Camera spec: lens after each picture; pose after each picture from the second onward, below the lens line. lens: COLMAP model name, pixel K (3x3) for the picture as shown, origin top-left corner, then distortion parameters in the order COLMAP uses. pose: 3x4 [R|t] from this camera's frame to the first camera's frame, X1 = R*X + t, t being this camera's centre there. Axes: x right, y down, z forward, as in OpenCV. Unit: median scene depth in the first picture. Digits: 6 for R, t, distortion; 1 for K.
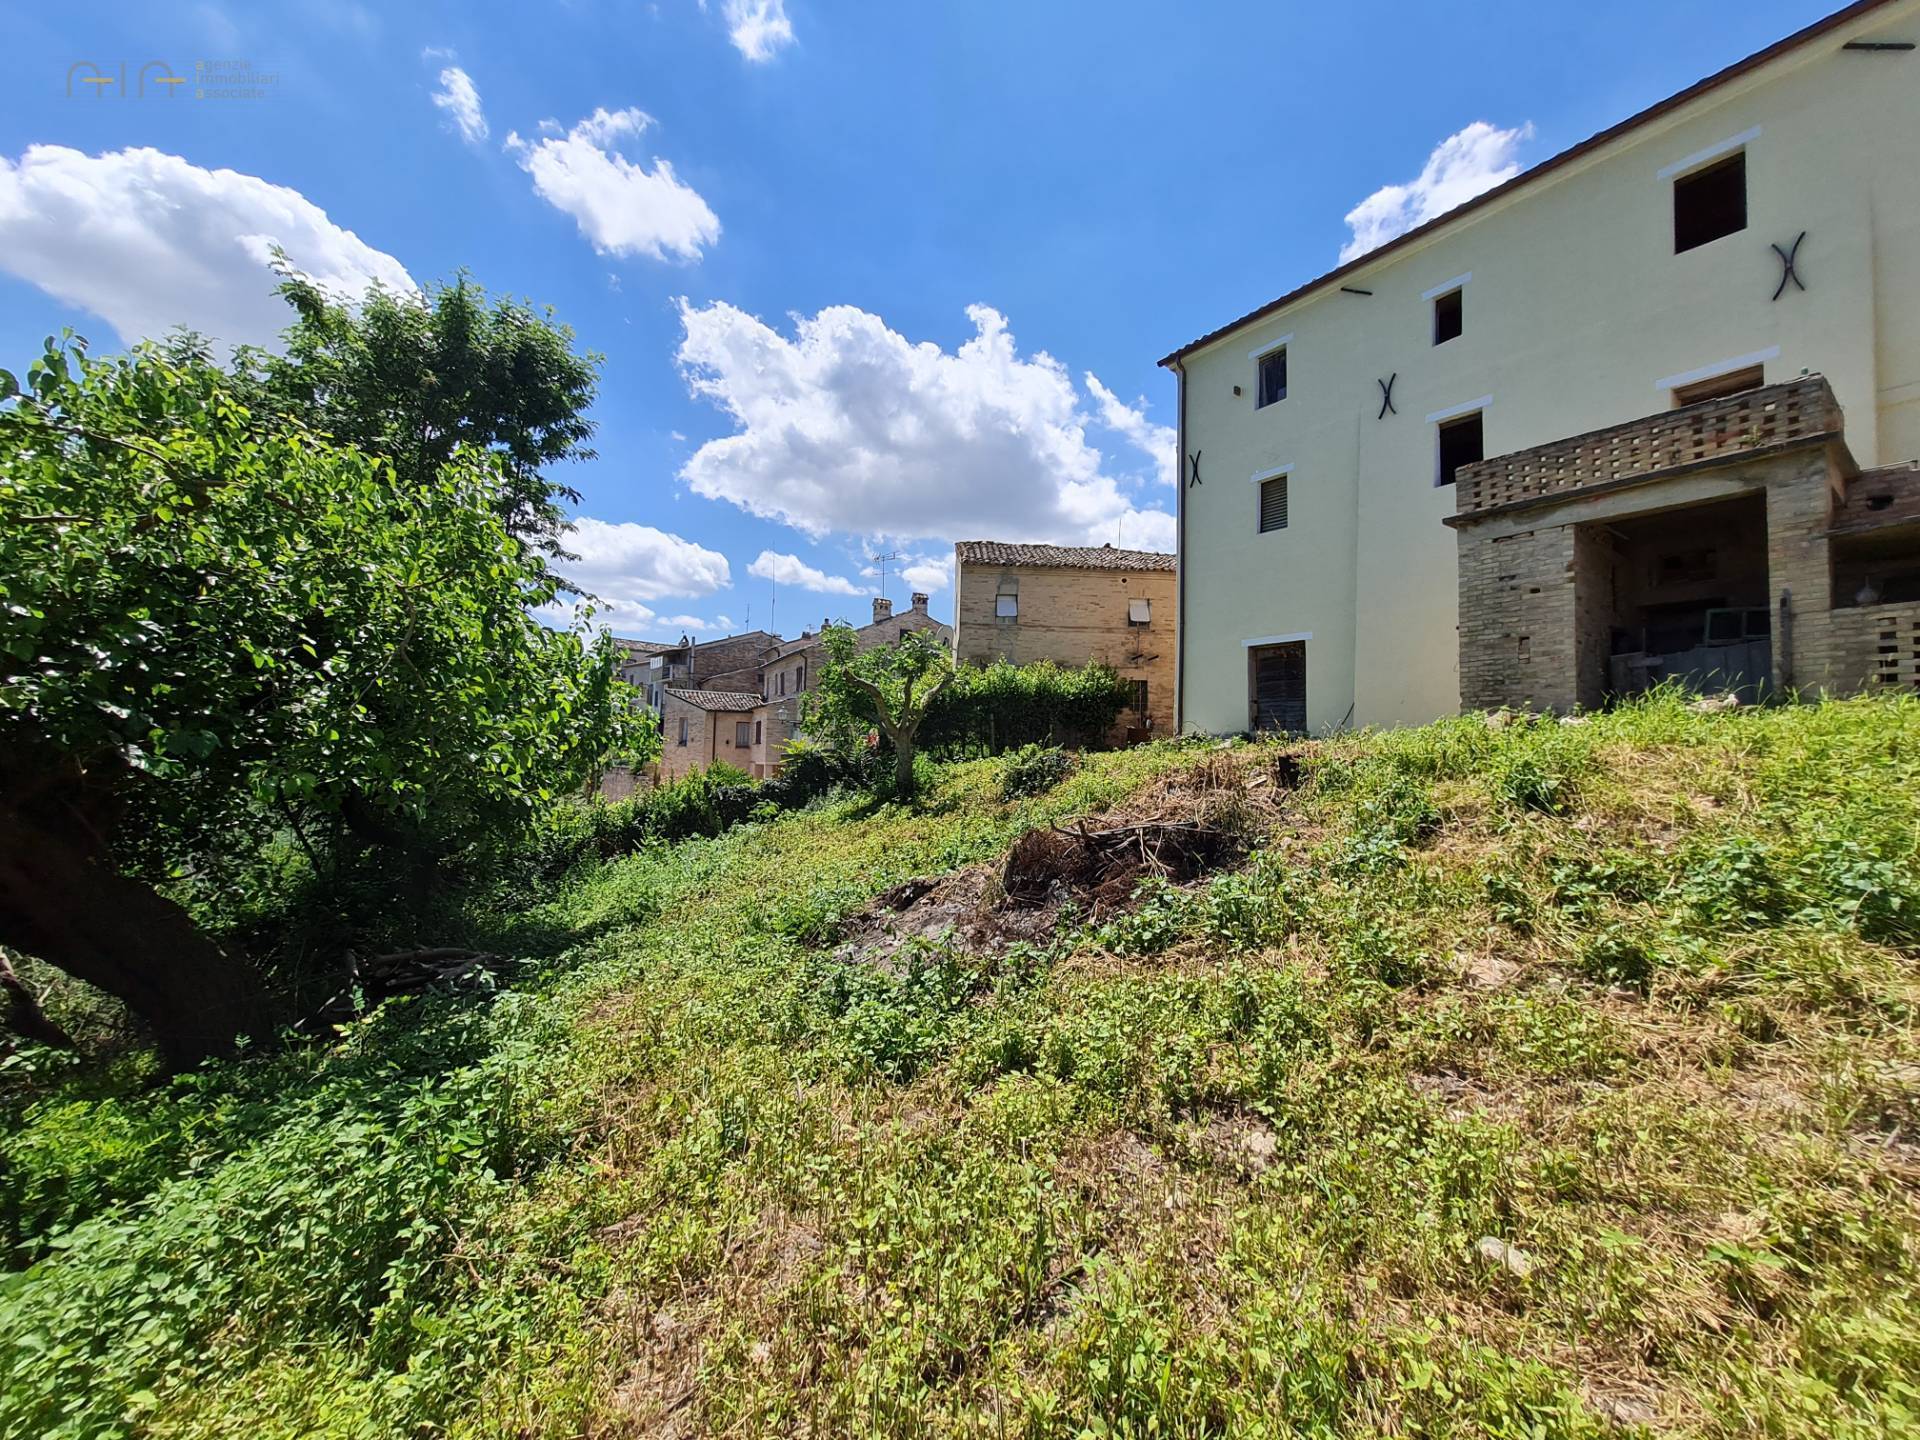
lens RADIAL K [[754.8, 0, 960.0], [0, 754.8, 720.0], [0, 0, 1]] dist [-0.003570, -0.000233]
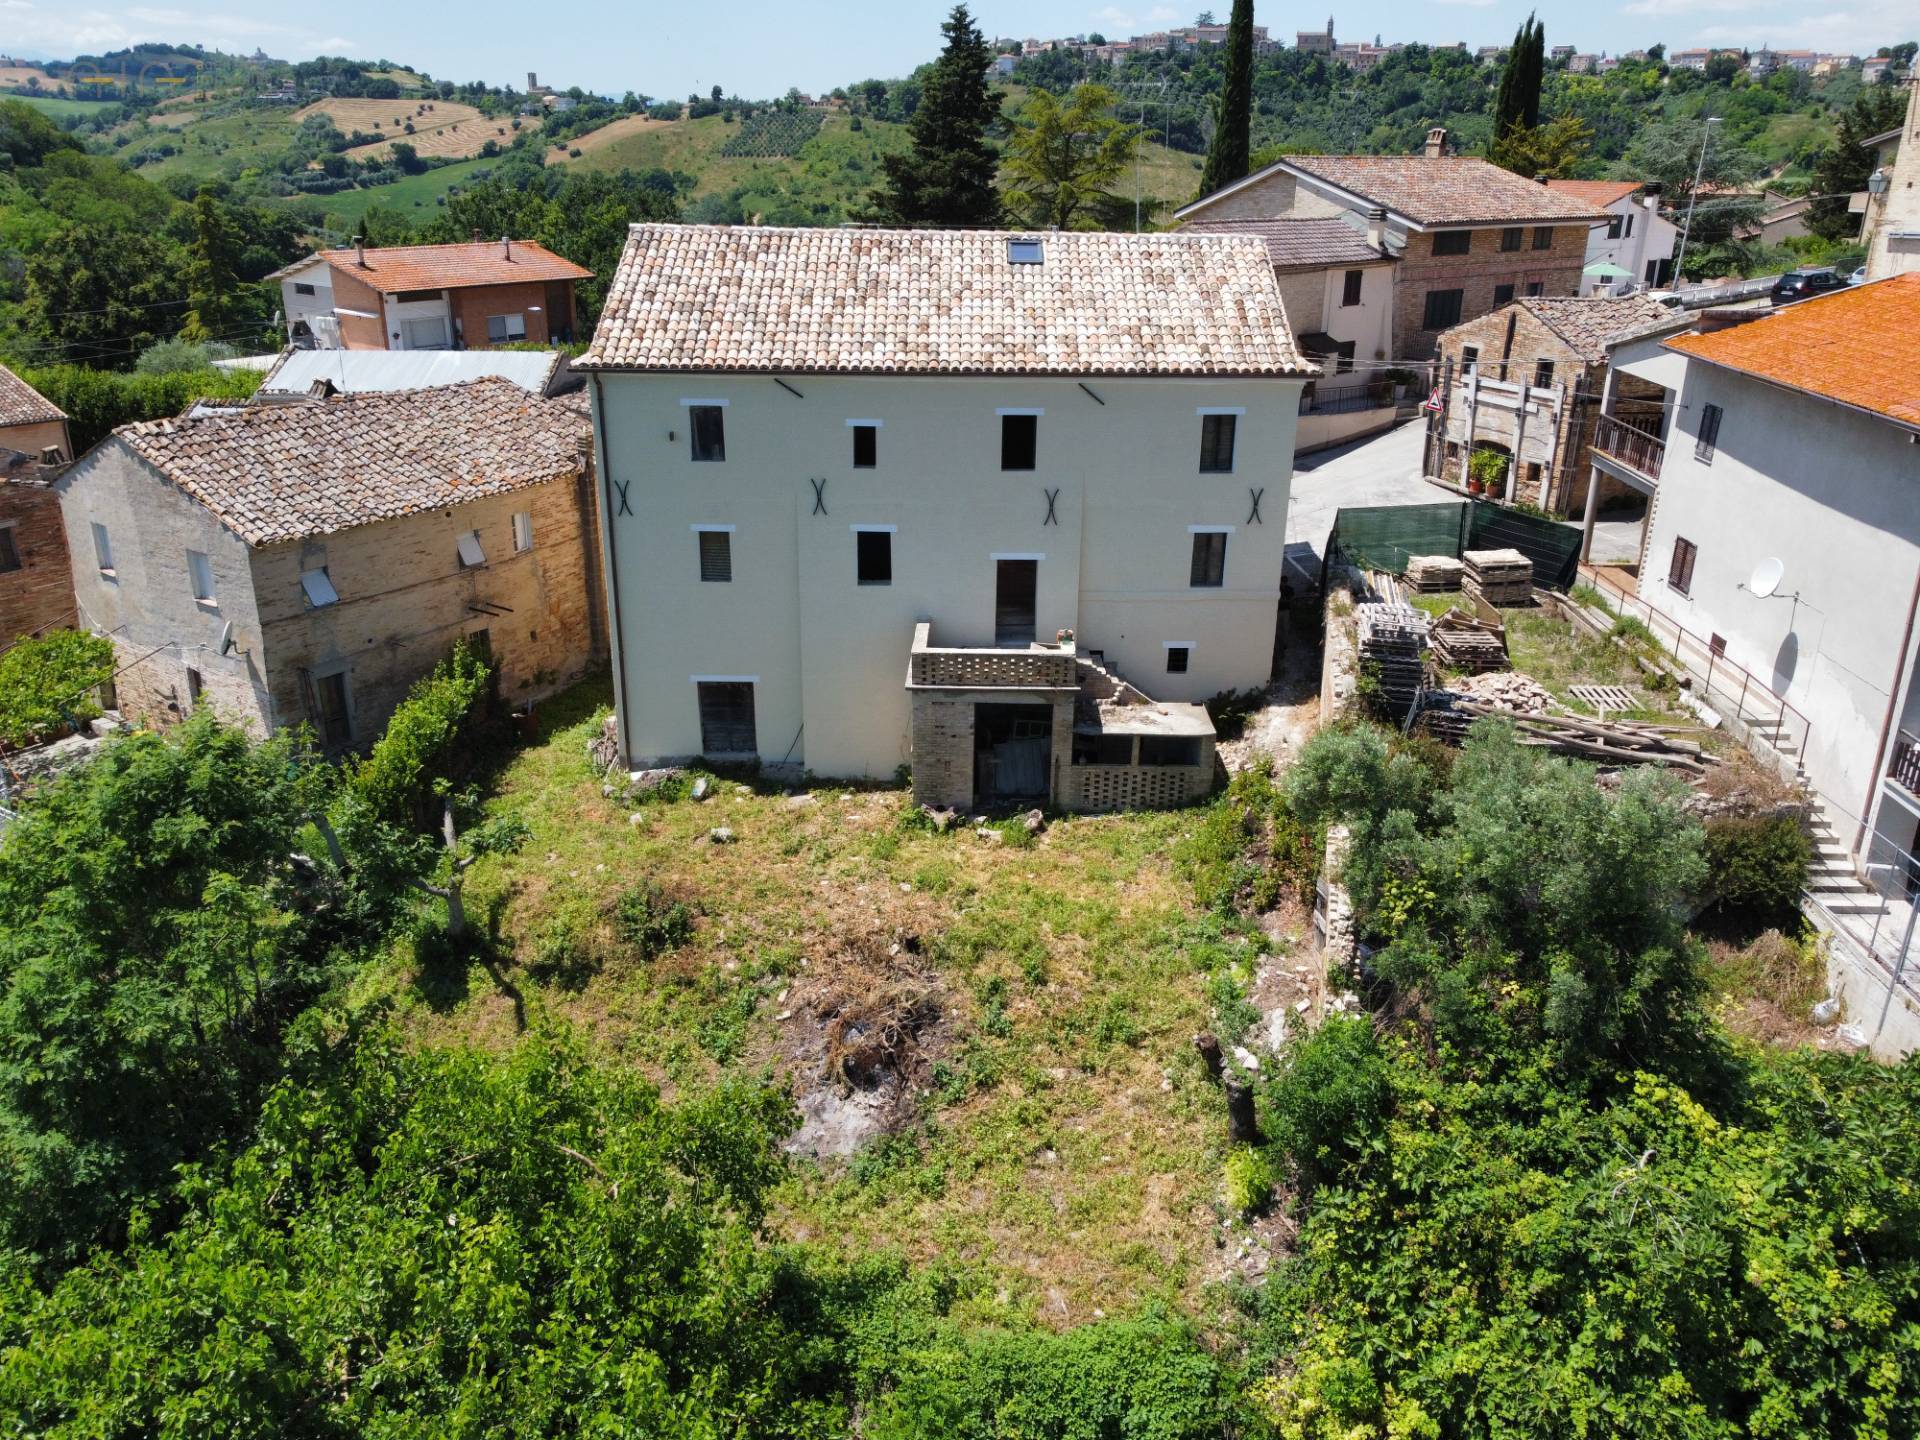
lens RADIAL K [[1516.0, 0, 960.0], [0, 1516.0, 720.0], [0, 0, 1]] dist [0.007661, -0.006523]
pose [[0.586897, -0.322141, 0.742817, -1.160359], [-0.037516, 0.905636, 0.422393, -1.109480], [-0.808792, -0.275769, 0.519430, -0.497106]]
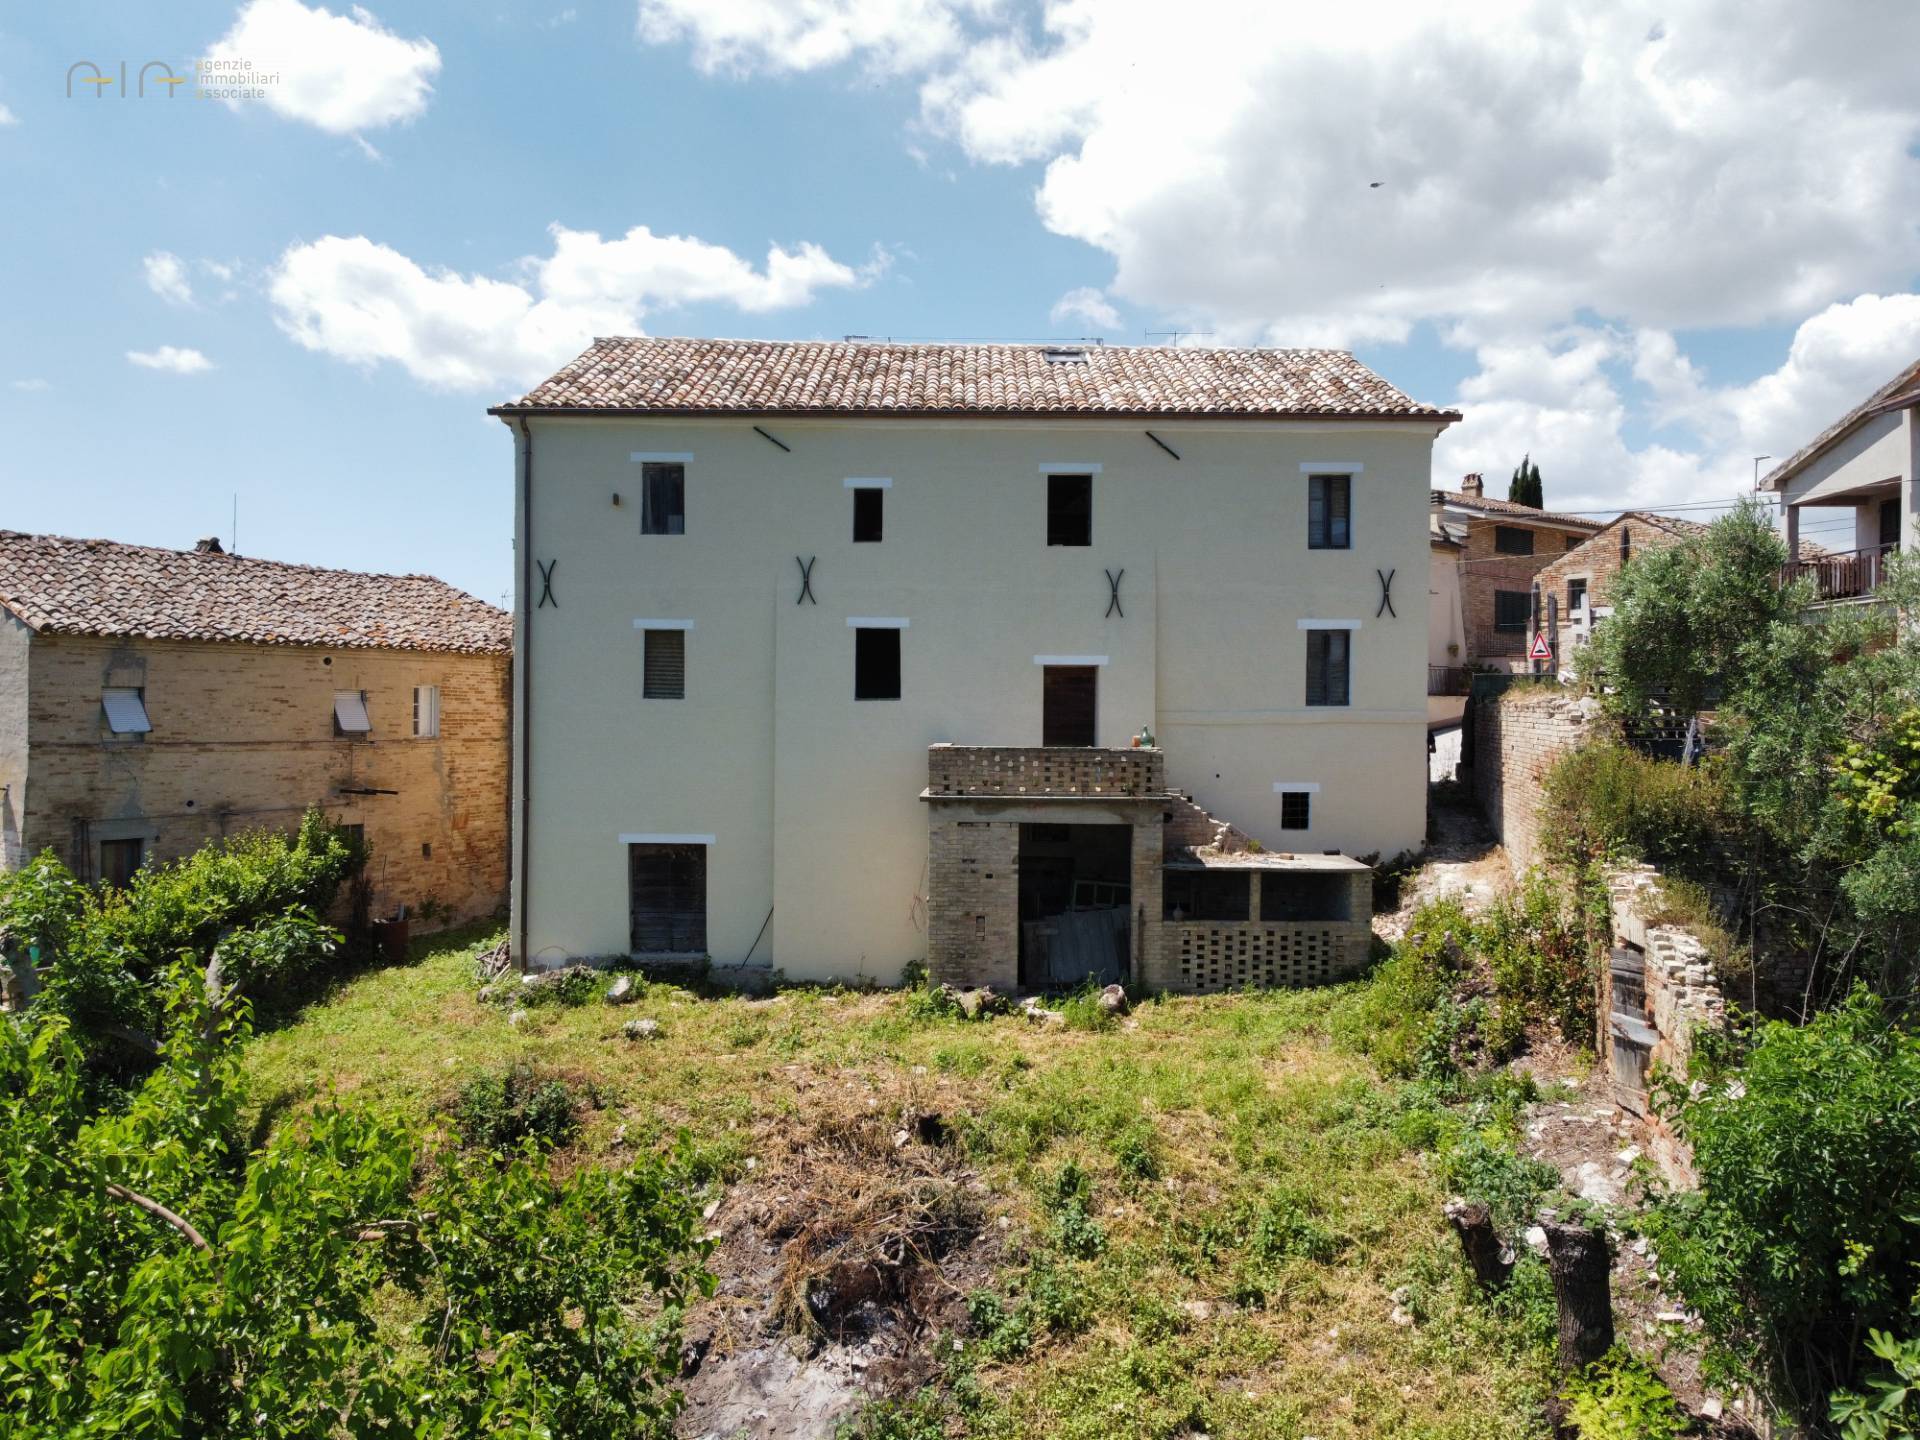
lens RADIAL K [[1505.2, 0, 959.2], [0, 1505.2, 690.9], [0, 0, 1]] dist [-0.004749, 0.006518]
pose [[0.588326, -0.019823, 0.808381, -0.751247], [-0.033282, 0.998259, 0.048701, -0.387647], [-0.807939, -0.055556, 0.586642, -0.188132]]
